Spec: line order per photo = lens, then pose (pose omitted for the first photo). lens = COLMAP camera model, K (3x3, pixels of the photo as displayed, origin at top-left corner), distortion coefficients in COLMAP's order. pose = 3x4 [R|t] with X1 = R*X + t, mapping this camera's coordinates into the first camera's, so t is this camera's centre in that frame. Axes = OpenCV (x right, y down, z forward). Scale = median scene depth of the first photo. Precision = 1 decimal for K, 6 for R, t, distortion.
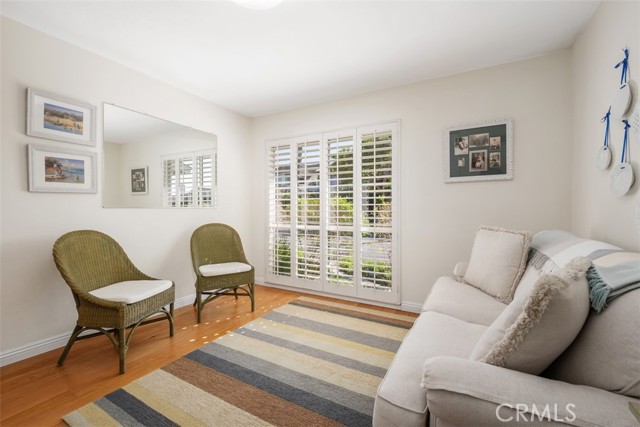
lens RADIAL K [[274.2, 0, 318.9], [0, 274.2, 206.9], [0, 0, 1]] dist [0.001052, -0.000146]
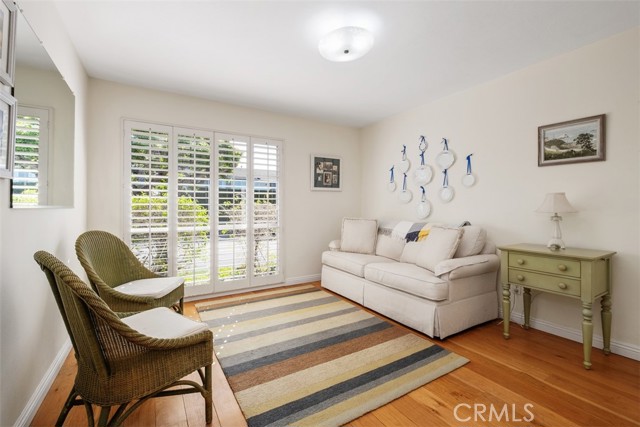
lens RADIAL K [[274.2, 0, 318.9], [0, 274.2, 206.9], [0, 0, 1]] dist [0.001052, -0.000146]
pose [[0.494375, -0.000829, 0.869248, -0.866875], [-0.003748, 0.999988, 0.003085, -0.004874], [-0.869240, -0.004783, 0.494366, 0.244328]]
